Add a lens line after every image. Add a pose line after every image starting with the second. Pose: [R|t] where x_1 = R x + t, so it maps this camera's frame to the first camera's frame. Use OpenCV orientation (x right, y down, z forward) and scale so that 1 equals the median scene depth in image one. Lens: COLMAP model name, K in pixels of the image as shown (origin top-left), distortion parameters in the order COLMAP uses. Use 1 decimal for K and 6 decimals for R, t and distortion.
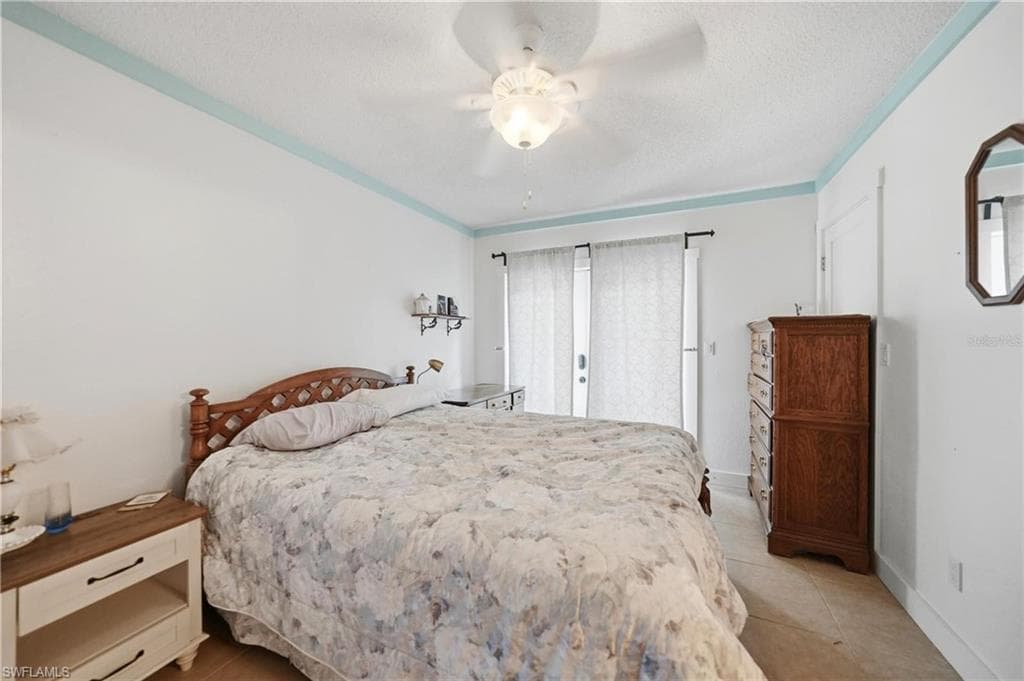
lens RADIAL K [[357.1, 0, 512.0], [0, 357.1, 333.4], [0, 0, 1]] dist [-0.031645, 0.005279]
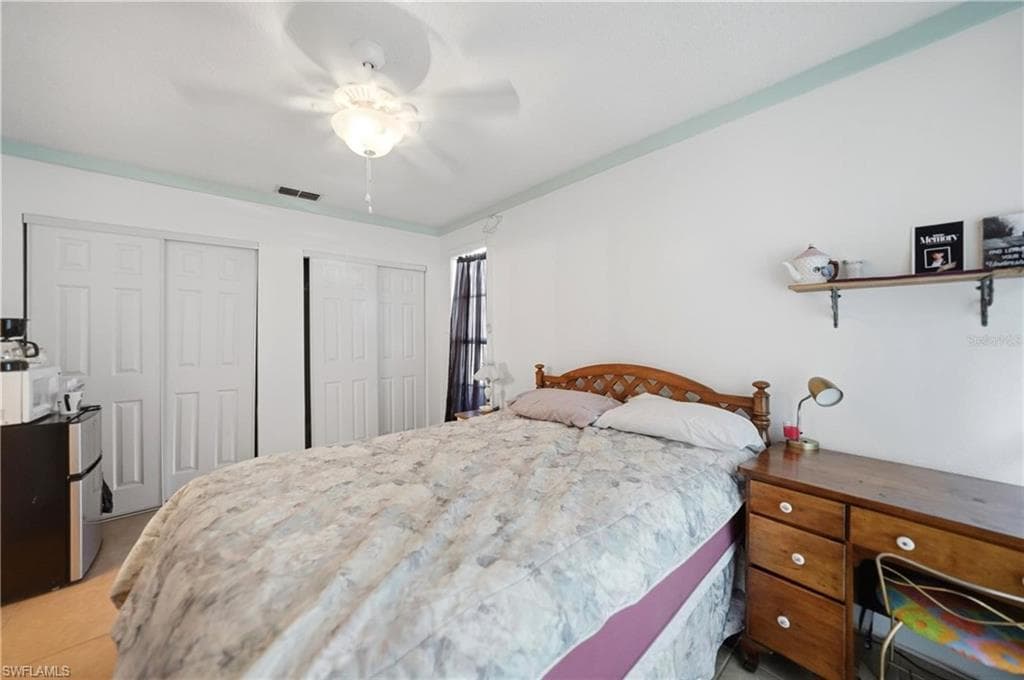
lens RADIAL K [[357.1, 0, 512.0], [0, 357.1, 332.9], [0, 0, 1]] dist [-0.031645, 0.005279]
pose [[-0.389391, 0.005096, -0.921059, 0.561118], [0.018532, 0.999826, -0.002303, 0.009844], [0.920886, -0.017966, -0.389417, 1.202433]]
